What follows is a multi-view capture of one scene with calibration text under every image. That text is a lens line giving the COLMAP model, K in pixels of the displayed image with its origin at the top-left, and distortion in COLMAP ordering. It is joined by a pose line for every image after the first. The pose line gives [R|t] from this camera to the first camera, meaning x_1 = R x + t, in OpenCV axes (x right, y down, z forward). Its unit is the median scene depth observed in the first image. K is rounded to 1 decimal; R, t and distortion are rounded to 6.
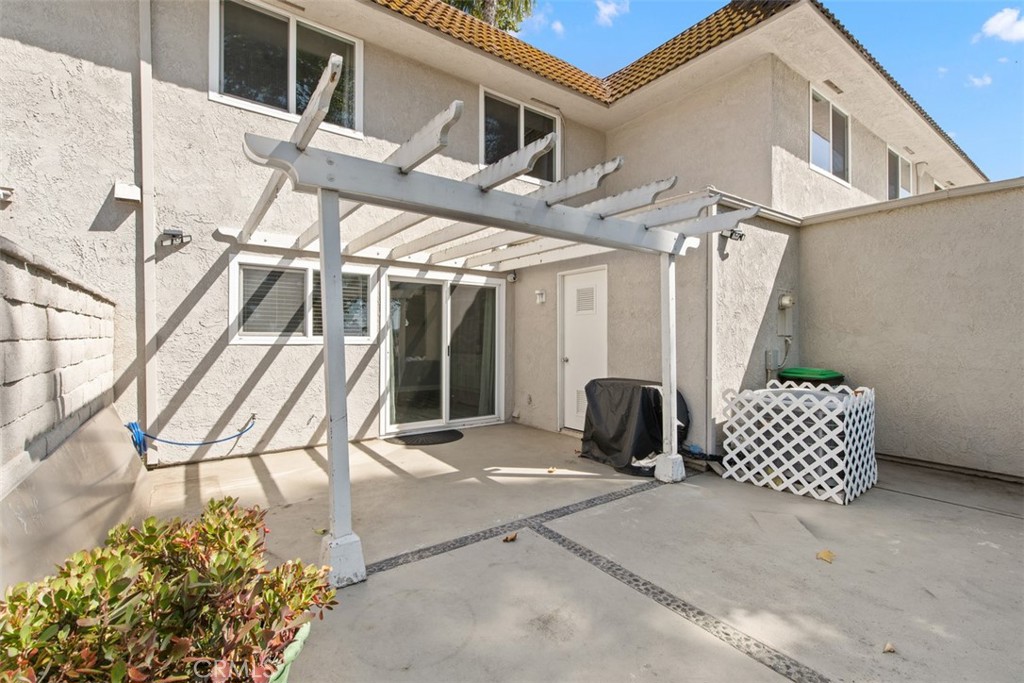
lens RADIAL K [[462.2, 0, 516.0], [0, 462.2, 338.9], [0, 0, 1]] dist [0.003353, 0.000060]
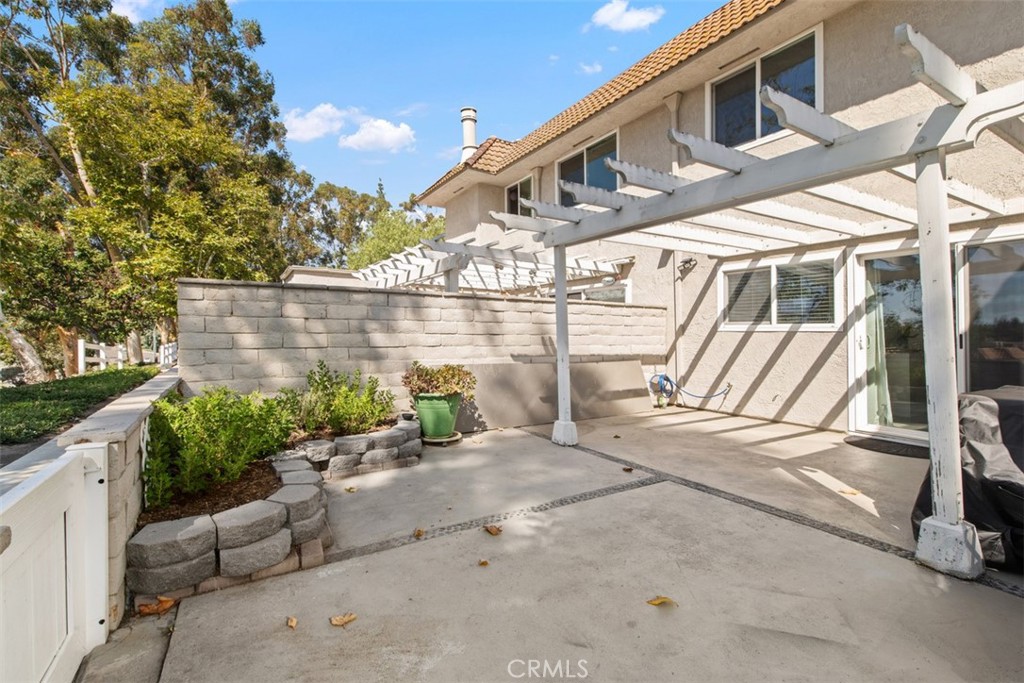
lens RADIAL K [[455.4, 0, 501.4], [0, 455.4, 337.8], [0, 0, 1]] dist [0.002244, -0.000042]
pose [[-0.097178, -0.000140, -0.995267, 0.889696], [-0.014981, 0.999887, 0.001322, 0.044109], [0.995154, 0.015038, -0.097169, 0.524142]]
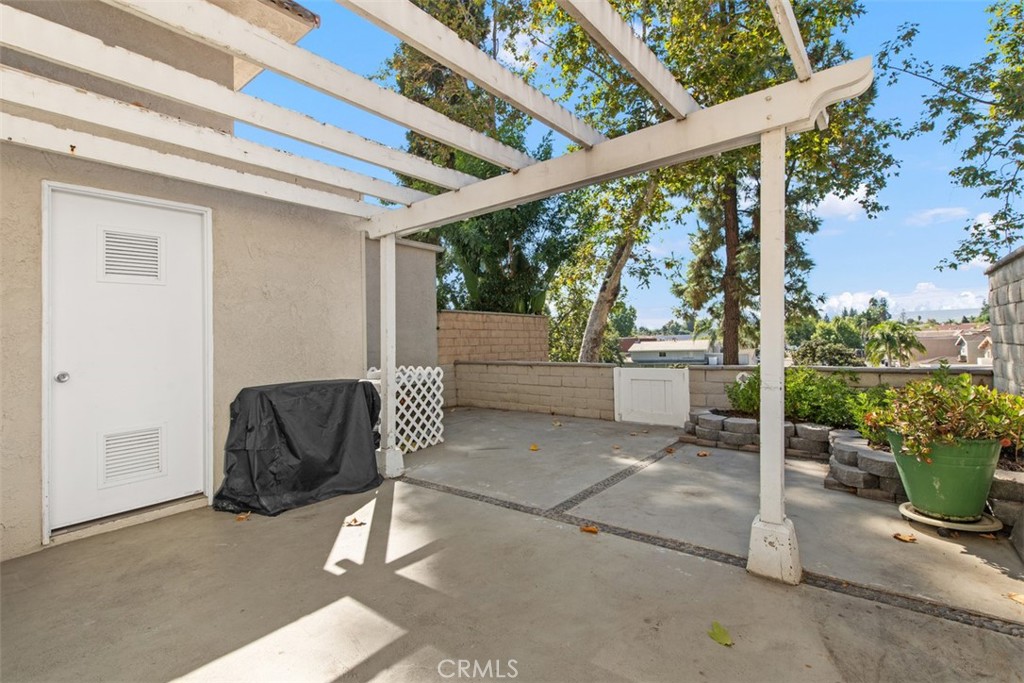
lens RADIAL K [[462.2, 0, 516.0], [0, 462.2, 338.9], [0, 0, 1]] dist [0.003353, 0.000060]
pose [[-0.269808, 0.003444, 0.962908, -0.634533], [0.032511, 0.999456, 0.005535, 0.029071], [-0.962365, 0.032798, -0.269773, 0.978482]]
